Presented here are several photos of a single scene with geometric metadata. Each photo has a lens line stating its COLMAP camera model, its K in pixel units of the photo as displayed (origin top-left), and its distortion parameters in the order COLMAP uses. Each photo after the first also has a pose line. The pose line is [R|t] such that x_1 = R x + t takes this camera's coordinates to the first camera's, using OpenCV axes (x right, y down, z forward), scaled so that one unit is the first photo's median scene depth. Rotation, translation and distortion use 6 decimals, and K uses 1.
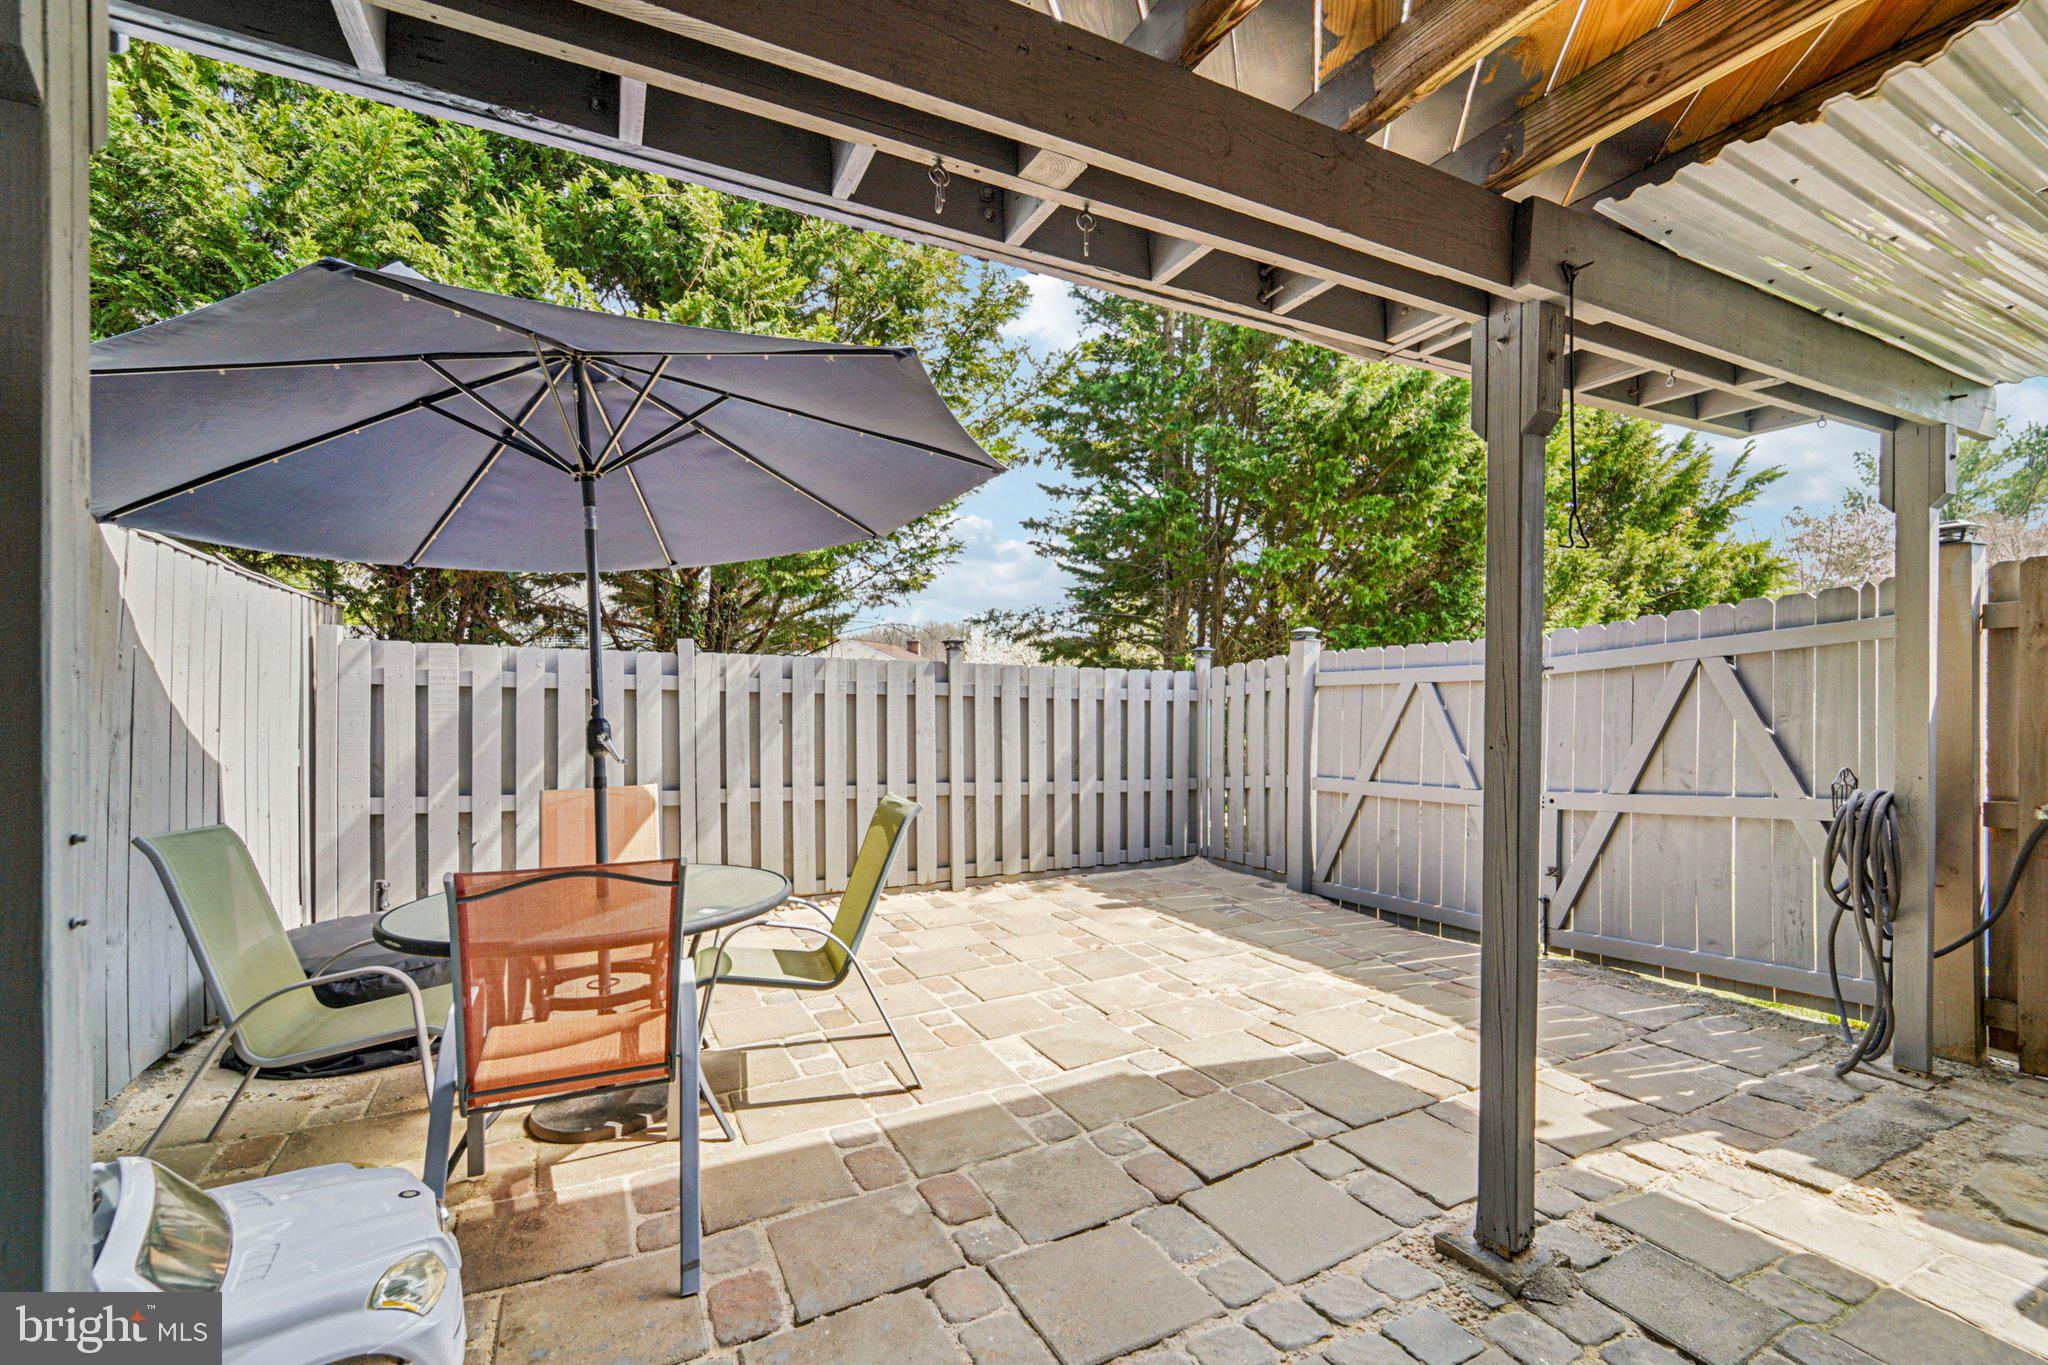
lens RADIAL K [[845.6, 0, 1019.8], [0, 845.6, 685.5], [0, 0, 1]] dist [-0.014420, -0.000356]
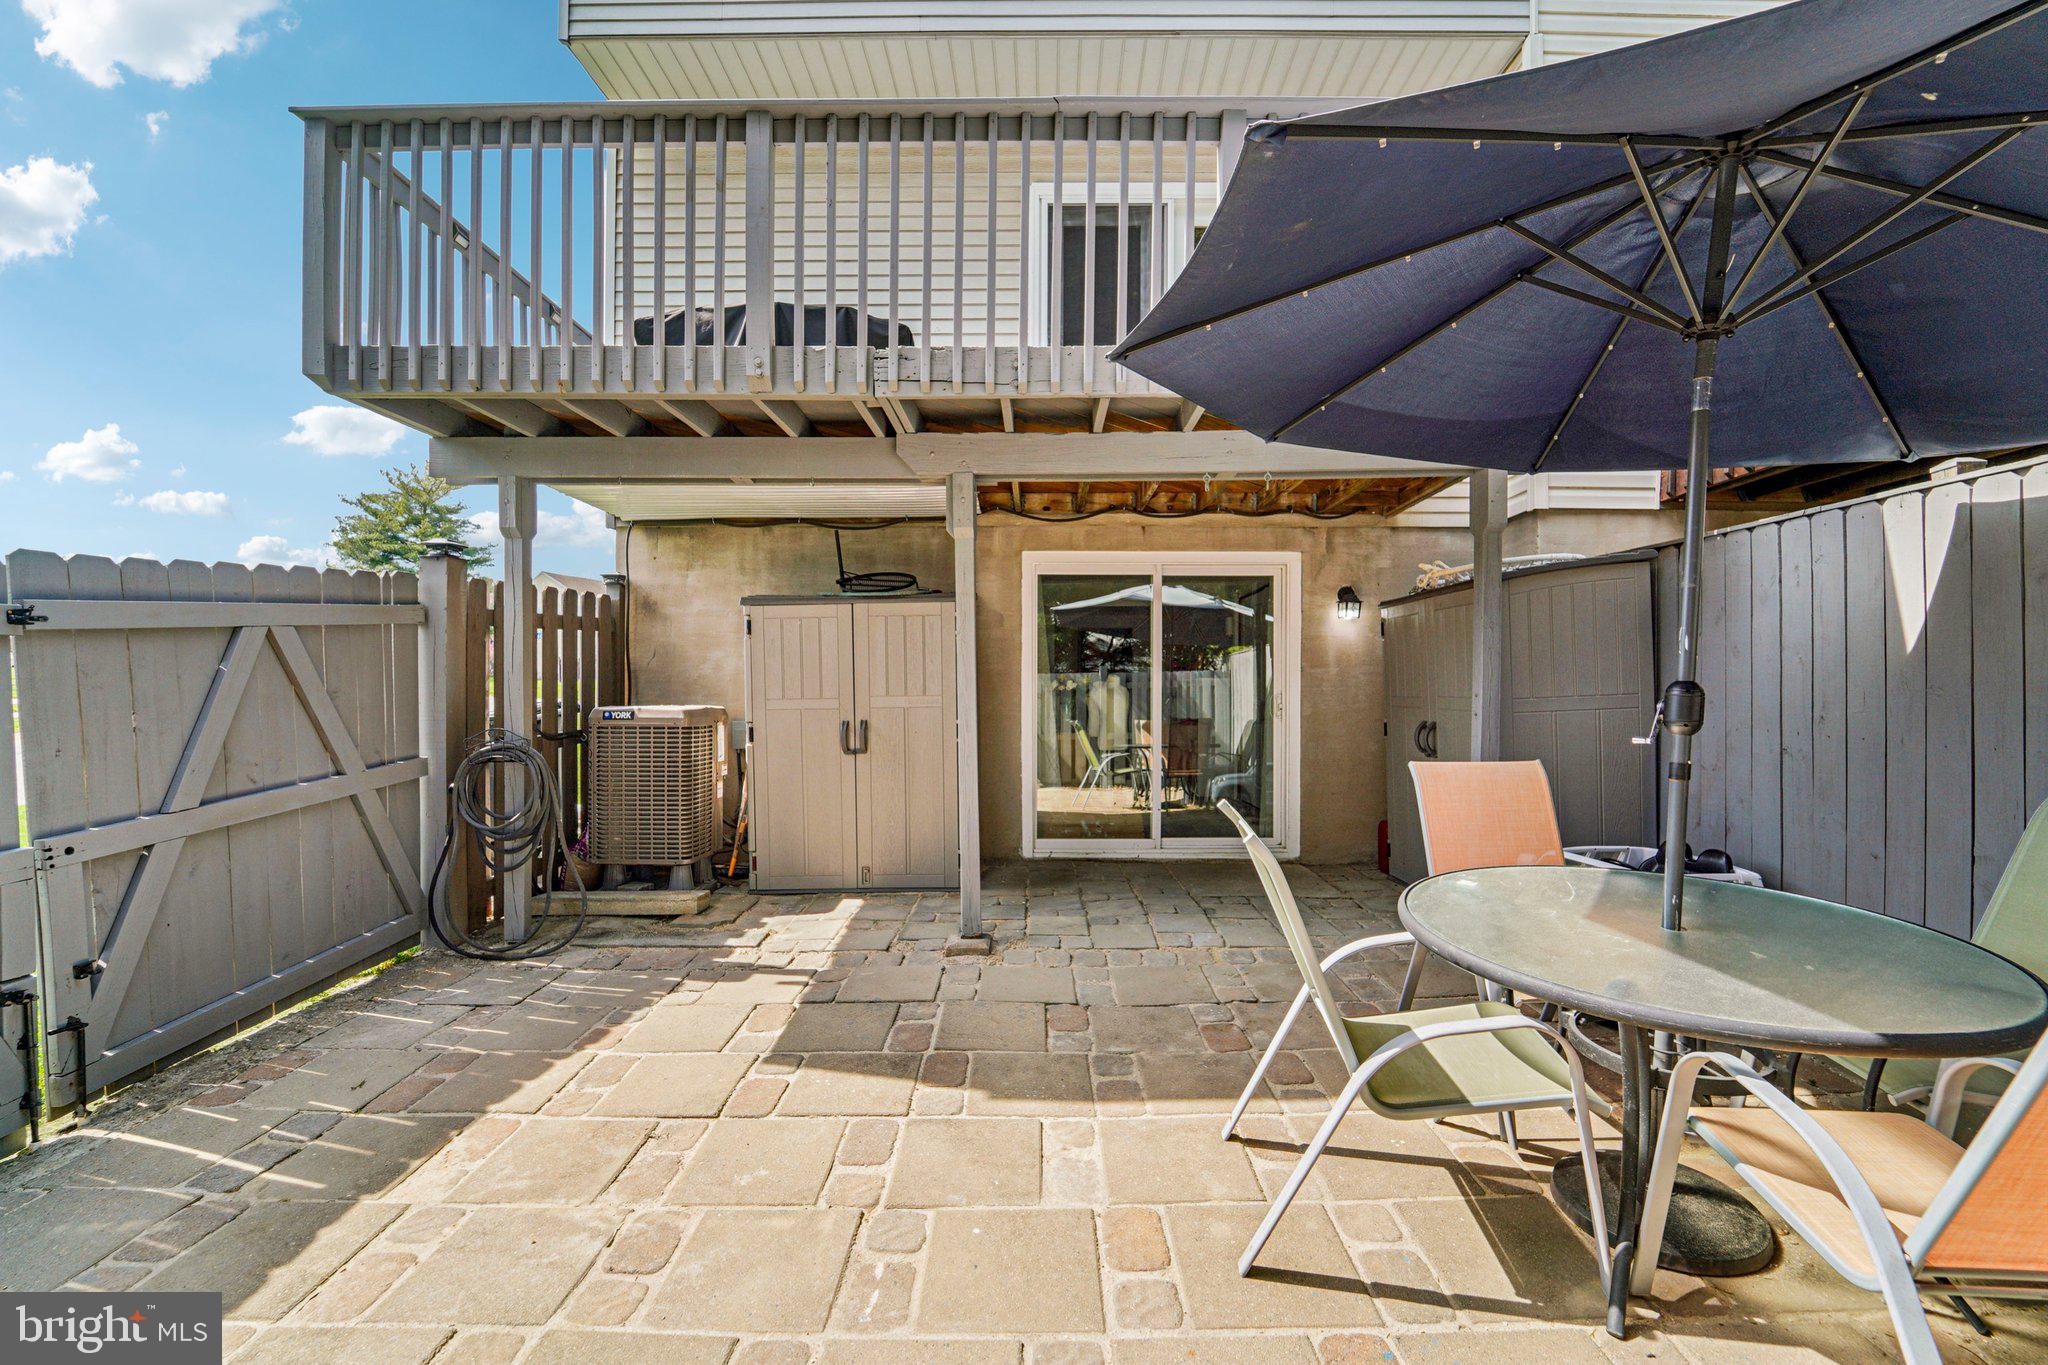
lens RADIAL K [[845.6, 0, 1029.1], [0, 845.6, 683.9], [0, 0, 1]] dist [-0.014420, -0.000356]
pose [[-0.885592, 0.001947, 0.464460, -0.277884], [0.001286, 0.999998, -0.001740, 0.030818], [-0.464463, -0.000943, -0.885592, 1.532232]]
